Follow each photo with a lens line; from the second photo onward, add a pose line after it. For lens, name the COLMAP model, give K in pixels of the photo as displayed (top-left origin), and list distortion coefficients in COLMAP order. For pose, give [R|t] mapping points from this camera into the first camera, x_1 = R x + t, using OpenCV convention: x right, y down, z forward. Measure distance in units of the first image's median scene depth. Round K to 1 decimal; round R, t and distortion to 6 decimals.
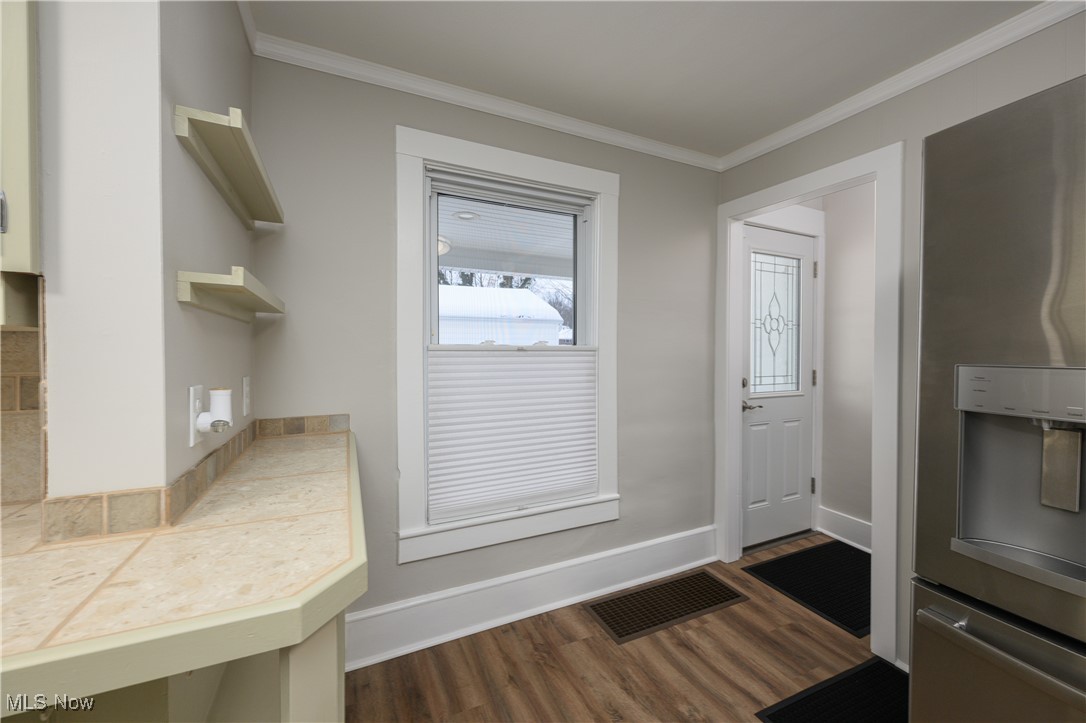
lens RADIAL K [[427.2, 0, 541.4], [0, 427.2, 357.4], [0, 0, 1]] dist [-0.001757, 0.000112]
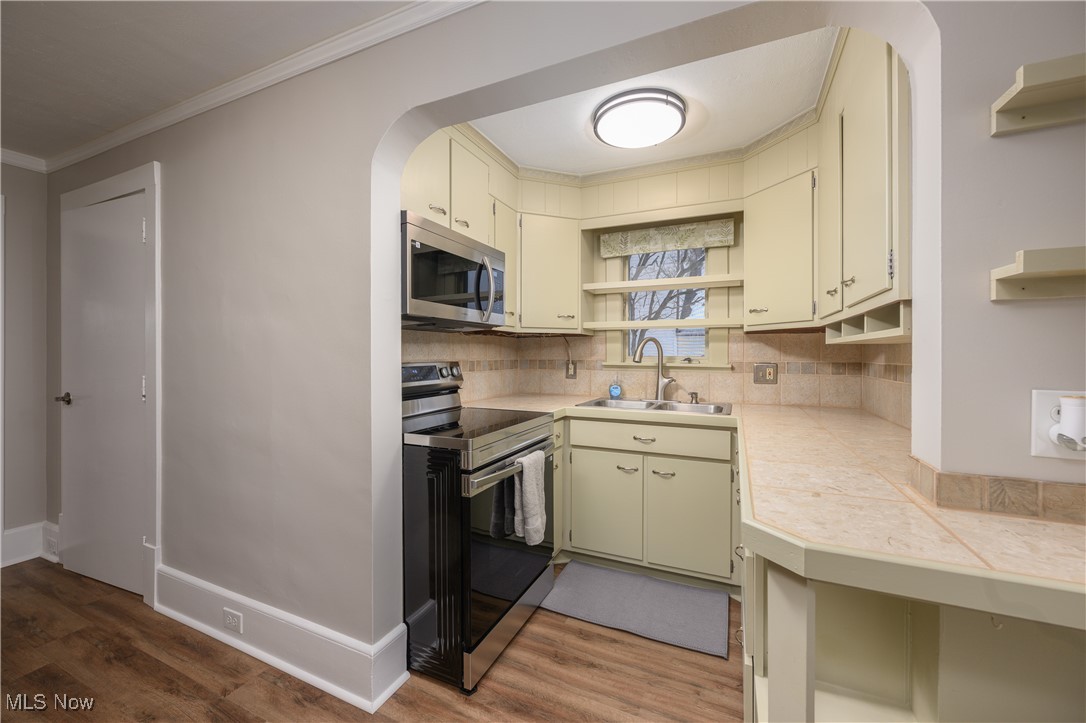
lens RADIAL K [[427.2, 0, 535.4], [0, 427.2, 357.9], [0, 0, 1]] dist [-0.001757, 0.000112]
pose [[-0.770422, 0.001554, -0.637532, 0.289938], [-0.010286, 0.999837, 0.014866, -0.000467], [0.637451, 0.018011, -0.770280, 0.518596]]
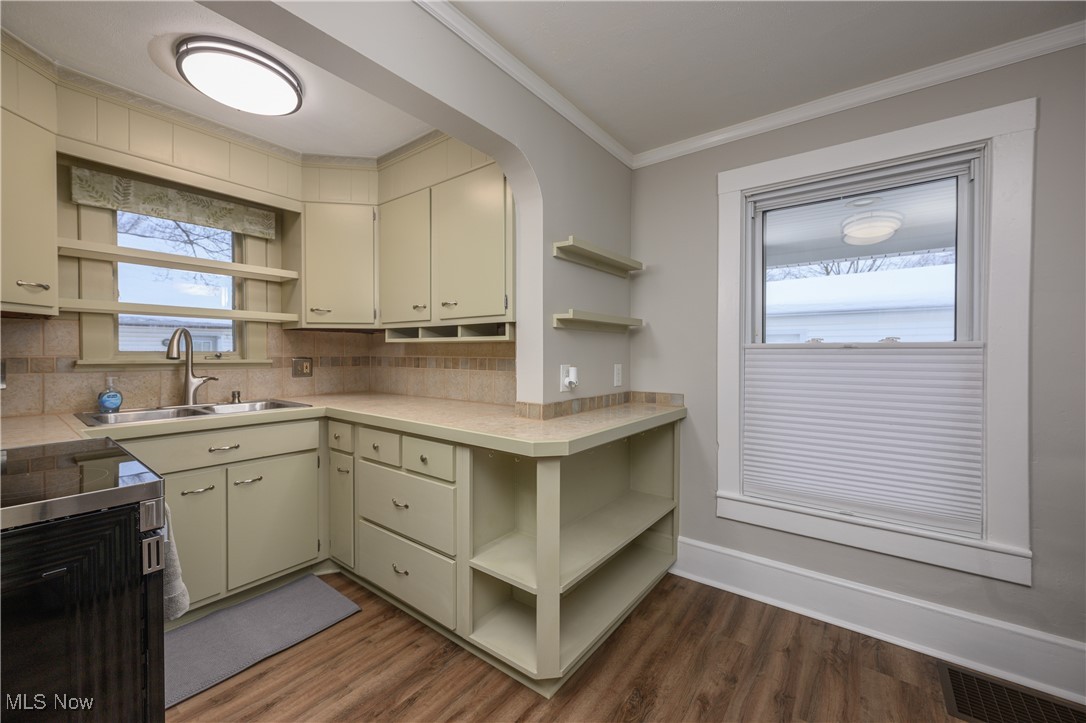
lens RADIAL K [[427.2, 0, 540.4], [0, 427.2, 357.6], [0, 0, 1]] dist [-0.001757, 0.000112]
pose [[0.453582, 0.010838, -0.891149, 0.565988], [-0.013252, 0.999898, 0.005415, 0.010798], [0.891116, 0.009354, 0.453679, -0.054754]]
